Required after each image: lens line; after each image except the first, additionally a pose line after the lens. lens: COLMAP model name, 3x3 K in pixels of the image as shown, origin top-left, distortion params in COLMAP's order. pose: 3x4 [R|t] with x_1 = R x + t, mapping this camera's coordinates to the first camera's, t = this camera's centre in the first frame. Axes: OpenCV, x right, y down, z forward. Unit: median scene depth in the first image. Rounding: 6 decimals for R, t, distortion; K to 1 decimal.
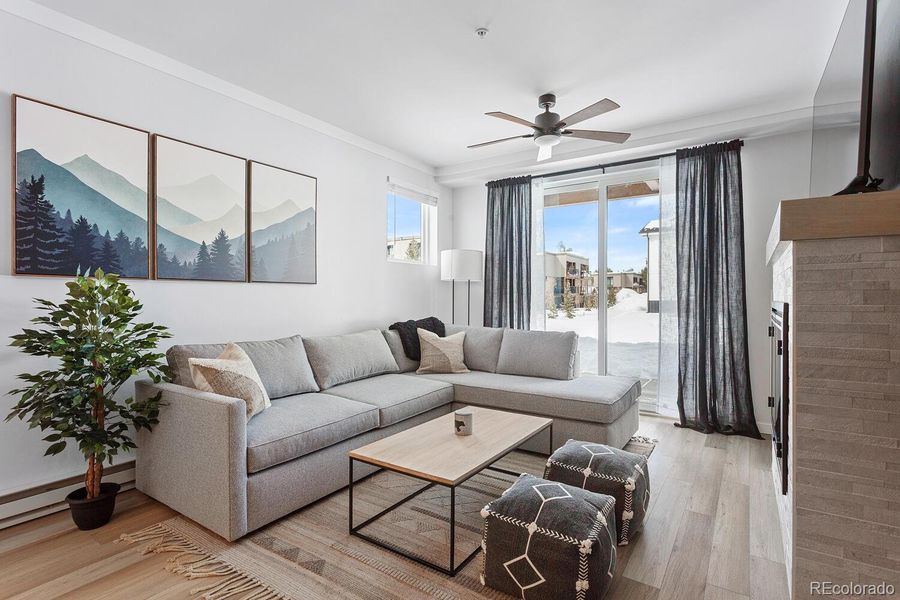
lens RADIAL K [[451.2, 0, 453.4], [0, 451.2, 300.8], [0, 0, 1]] dist [-0.004720, 0.000091]
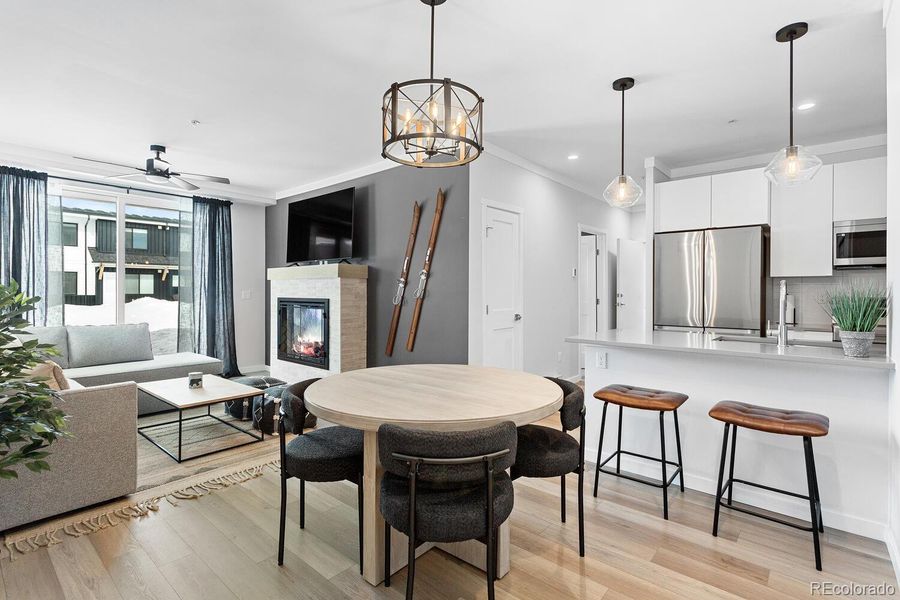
lens RADIAL K [[430.8, 0, 452.1], [0, 430.8, 293.6], [0, 0, 1]] dist [0.002651, 0.000719]
pose [[0.124794, 0.000702, 0.992182, -1.429968], [0.000578, 1.000000, -0.000781, -0.018703], [-0.992183, 0.000671, 0.124794, -0.034450]]
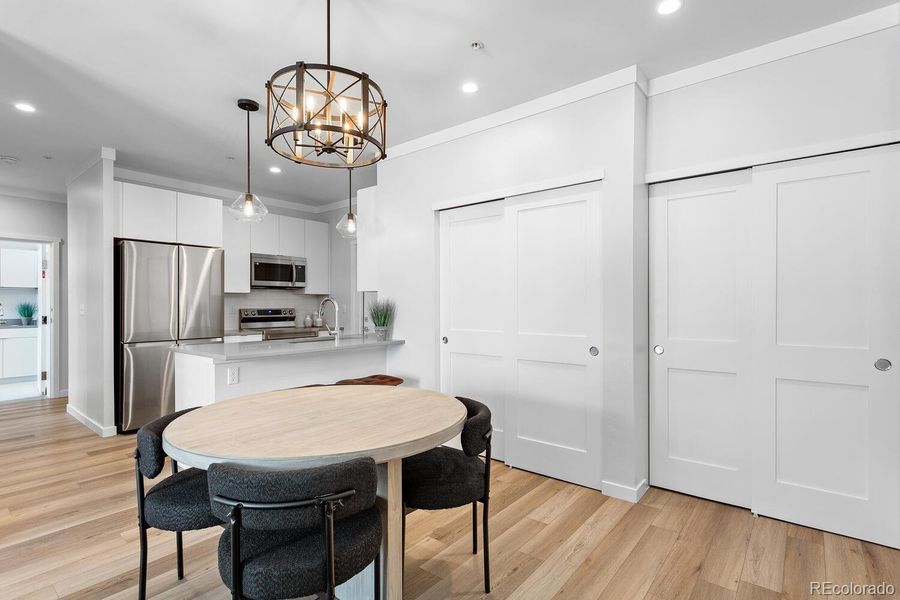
lens RADIAL K [[433.0, 0, 452.2], [0, 433.0, 306.0], [0, 0, 1]] dist [0.000758, 0.000295]
pose [[-0.994676, 0.002120, 0.103029, -0.845283], [0.002705, 0.999981, 0.005540, -0.028500], [-0.103016, 0.005790, -0.994663, 0.912401]]
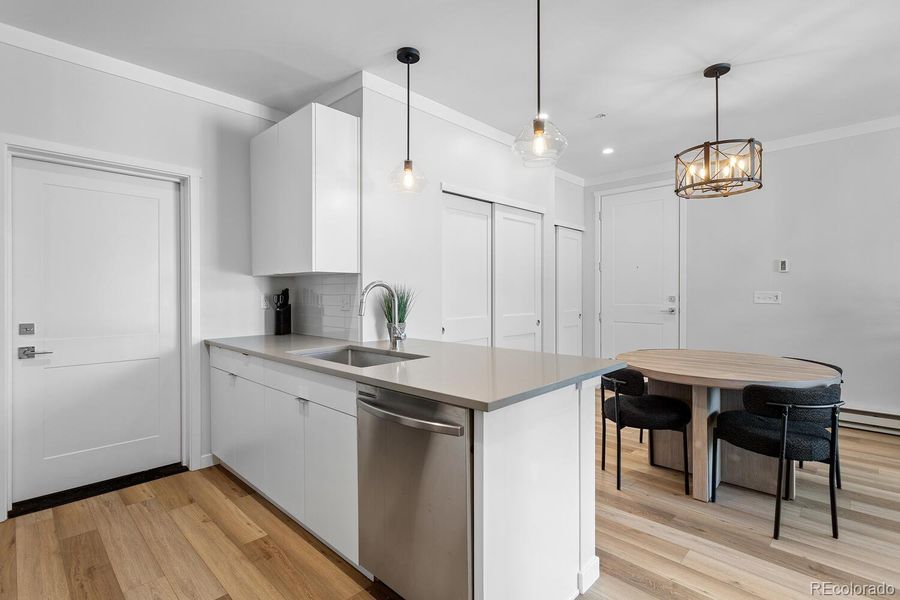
lens RADIAL K [[430.8, 0, 452.1], [0, 430.8, 293.6], [0, 0, 1]] dist [0.002651, 0.000719]
pose [[-0.182949, 0.004680, -0.983111, 0.847615], [-0.001096, 0.999987, 0.004964, -0.030424], [0.983122, 0.001985, -0.182941, -0.408374]]
